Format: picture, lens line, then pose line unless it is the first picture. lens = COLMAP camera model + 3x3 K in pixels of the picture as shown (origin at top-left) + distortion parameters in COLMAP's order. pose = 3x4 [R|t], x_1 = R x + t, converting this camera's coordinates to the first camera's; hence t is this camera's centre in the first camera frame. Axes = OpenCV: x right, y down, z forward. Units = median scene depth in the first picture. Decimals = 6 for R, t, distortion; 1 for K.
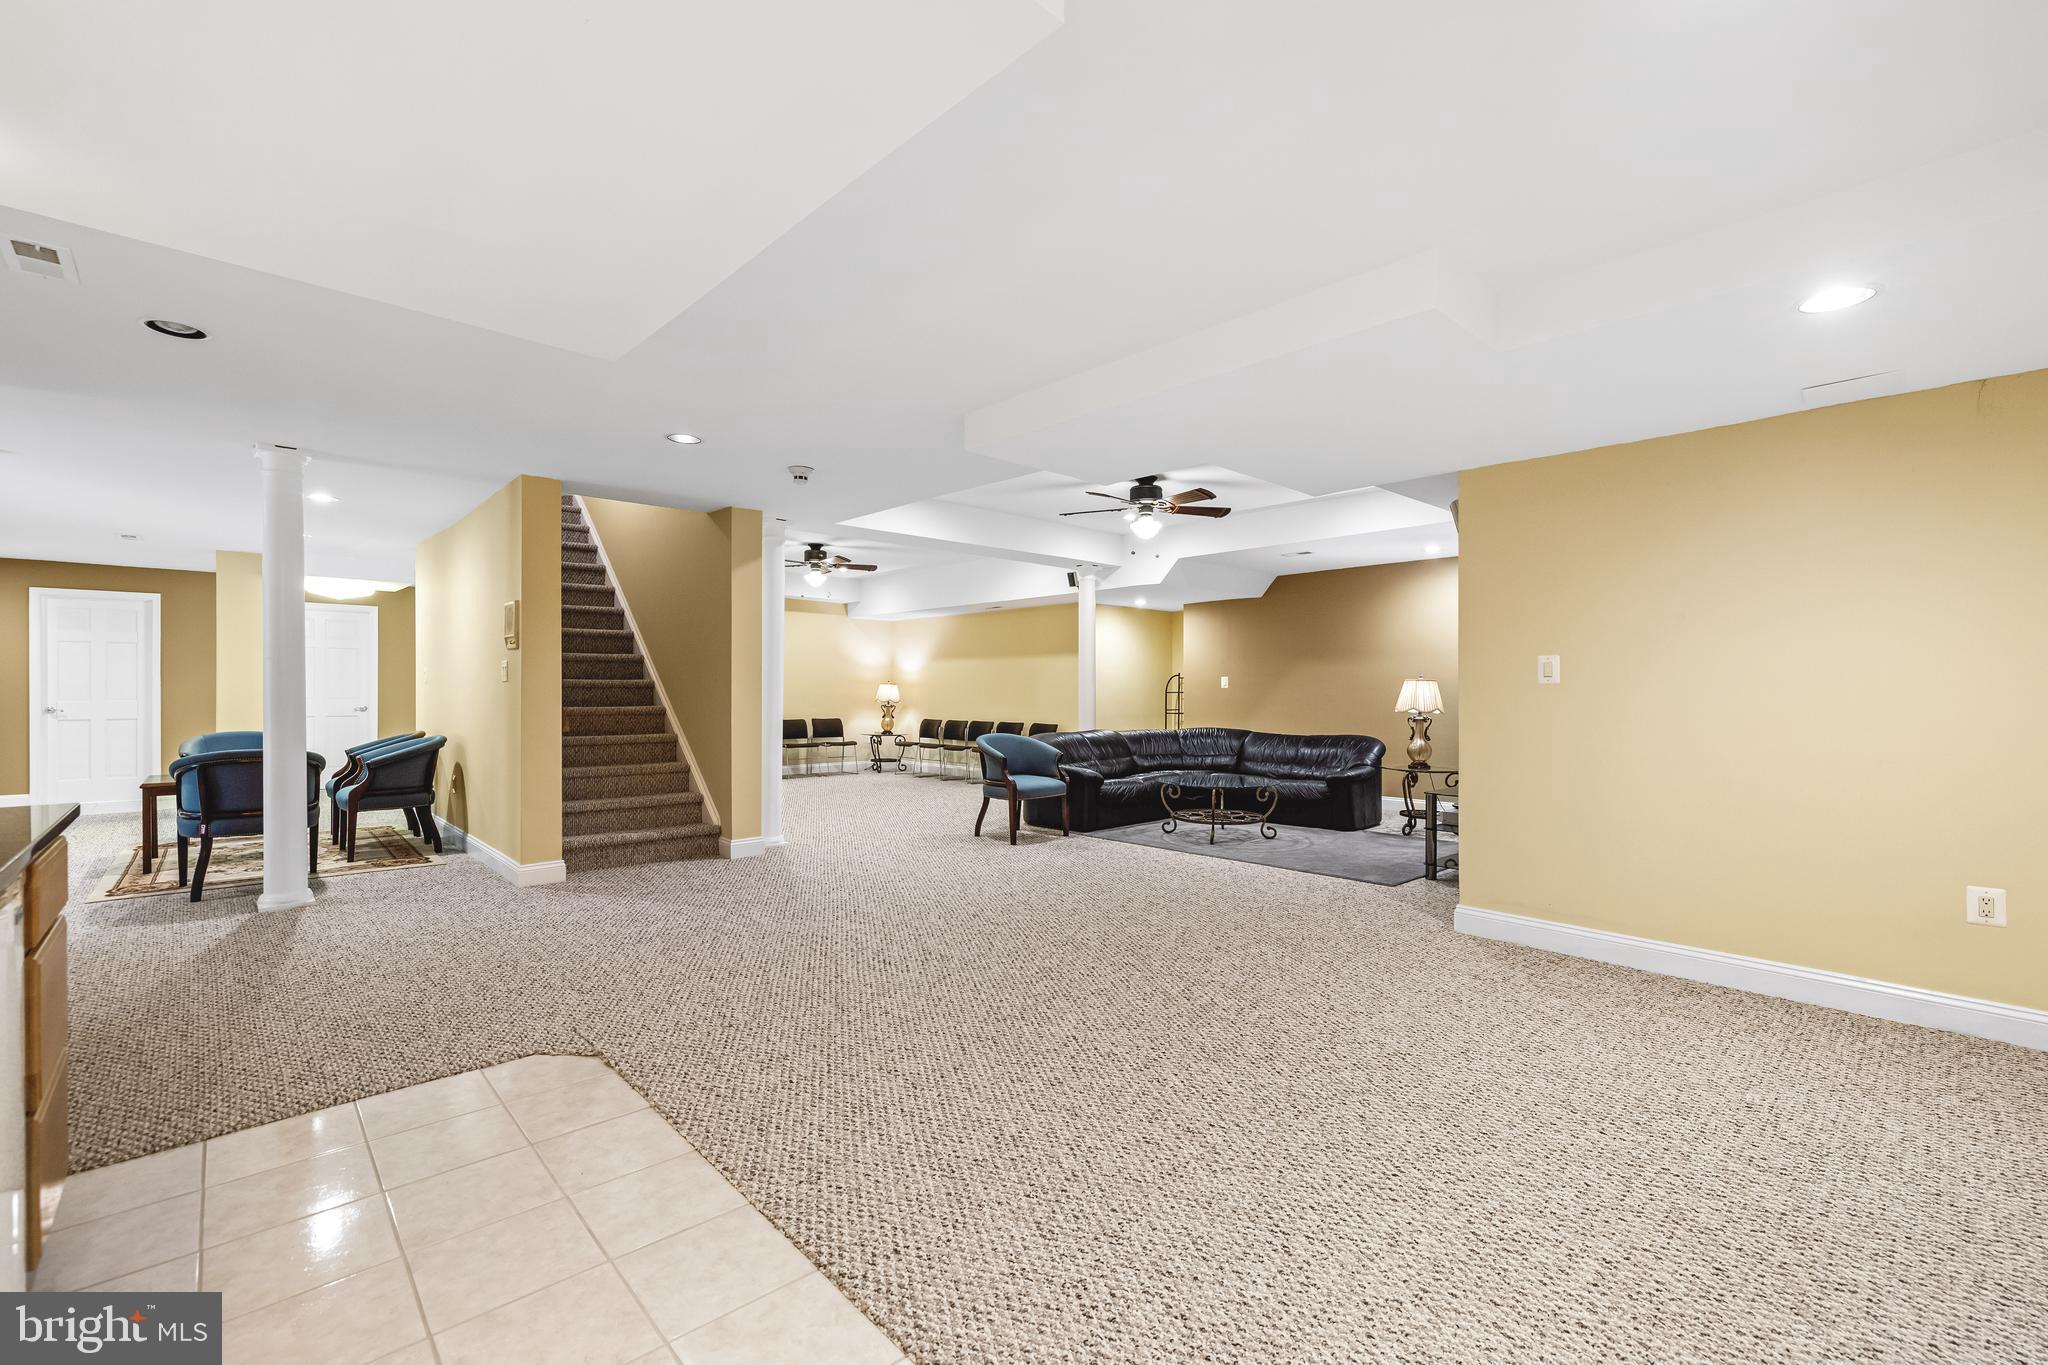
lens RADIAL K [[868.0, 0, 1019.9], [0, 868.0, 682.5], [0, 0, 1]] dist [0.001849, 0.000840]
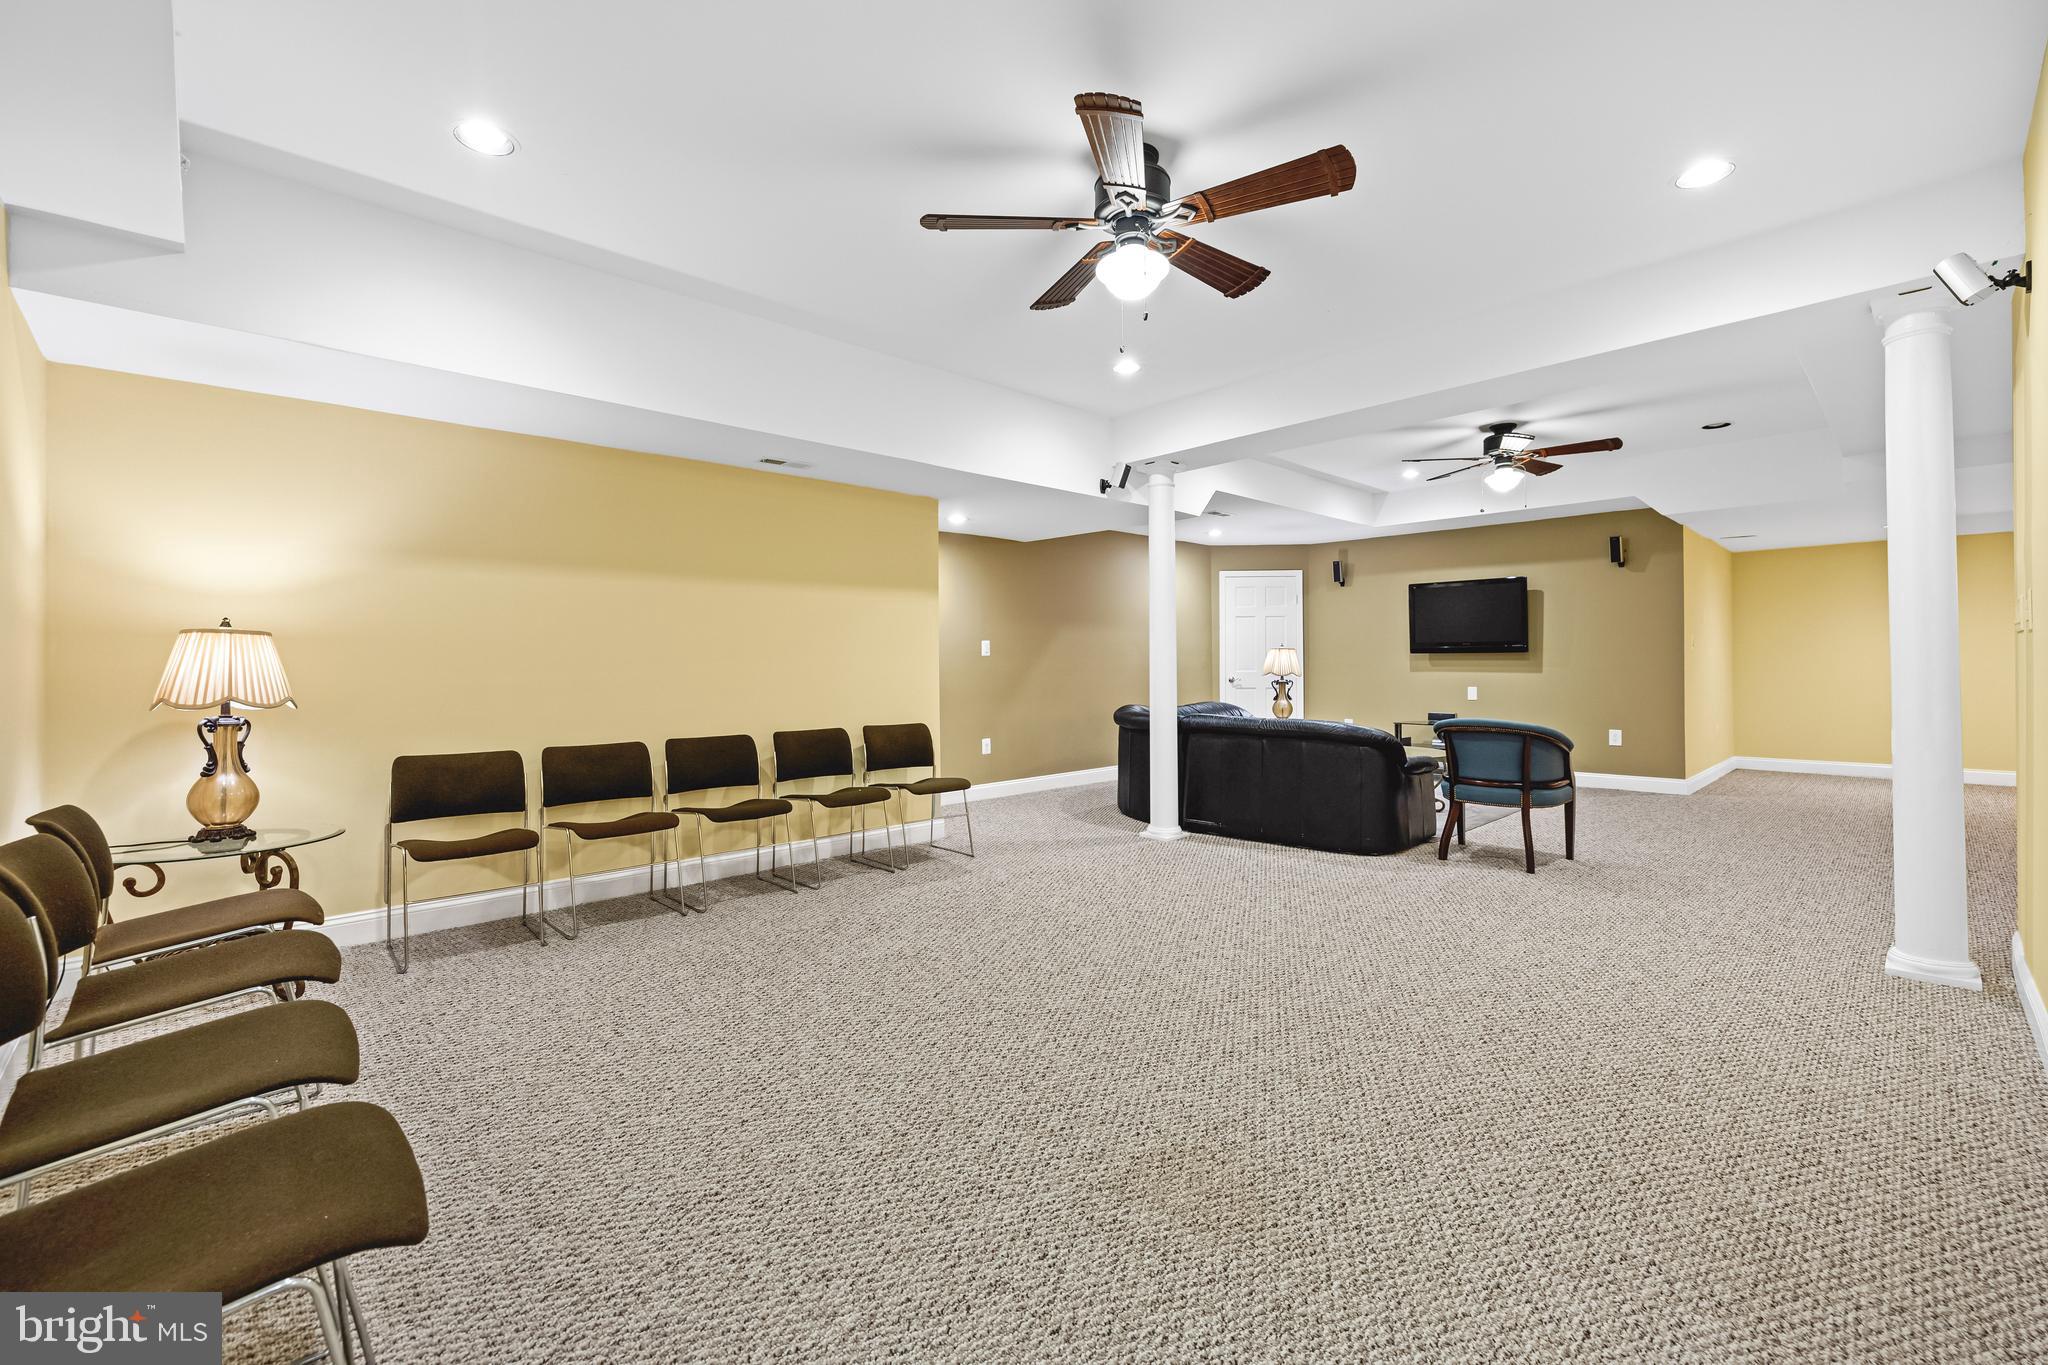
lens RADIAL K [[868.0, 0, 1015.2], [0, 868.0, 668.9], [0, 0, 1]] dist [0.001849, 0.000840]
pose [[-0.012661, -0.008558, 0.999883, -0.571796], [-0.001602, 0.999962, 0.008538, 0.012318], [-0.999919, -0.001494, -0.012674, 1.139597]]
